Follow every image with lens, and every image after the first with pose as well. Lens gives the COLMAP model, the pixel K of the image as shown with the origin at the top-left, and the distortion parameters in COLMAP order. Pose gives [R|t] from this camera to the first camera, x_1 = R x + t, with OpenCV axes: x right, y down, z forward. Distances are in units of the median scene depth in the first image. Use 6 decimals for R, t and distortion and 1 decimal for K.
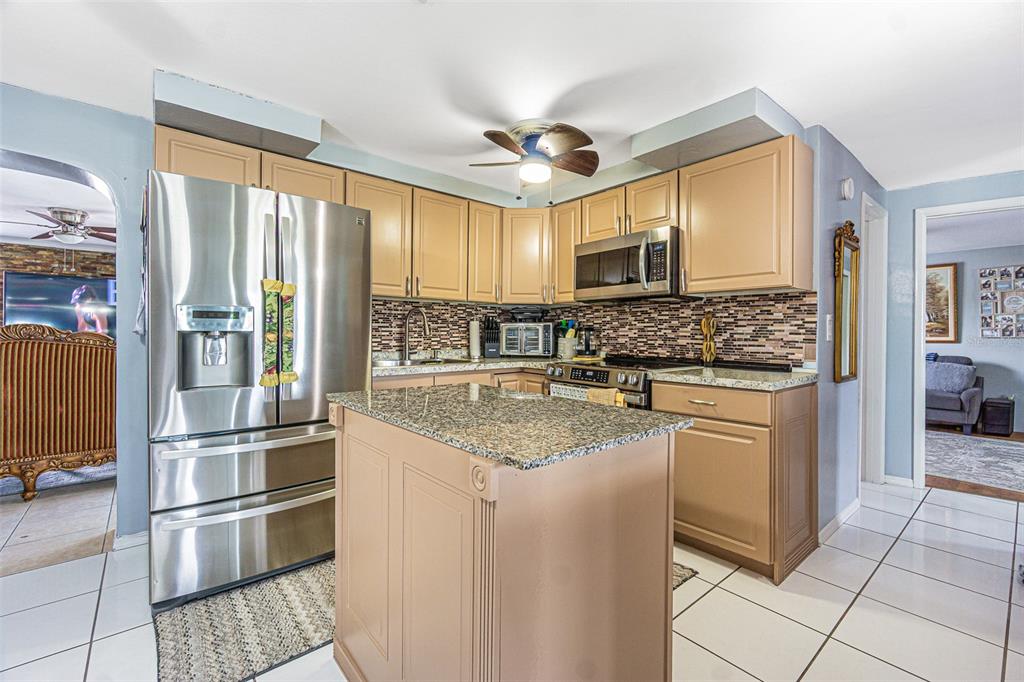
lens RADIAL K [[438.5, 0, 512.1], [0, 438.5, 339.4], [0, 0, 1]] dist [-0.004290, 0.003310]
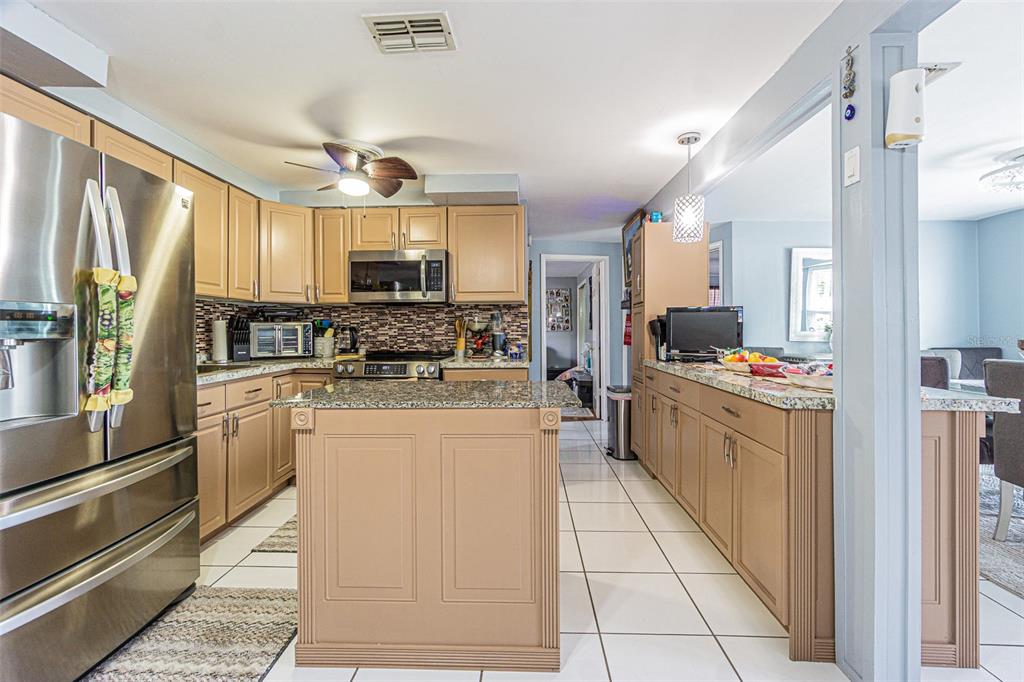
lens RADIAL K [[438.5, 0, 509.7], [0, 438.5, 335.0], [0, 0, 1]] dist [-0.004290, 0.003310]
pose [[0.668754, -0.018480, 0.743254, -0.417491], [0.019134, 0.999788, 0.007642, -0.009770], [-0.743238, 0.009110, 0.668965, -0.013185]]
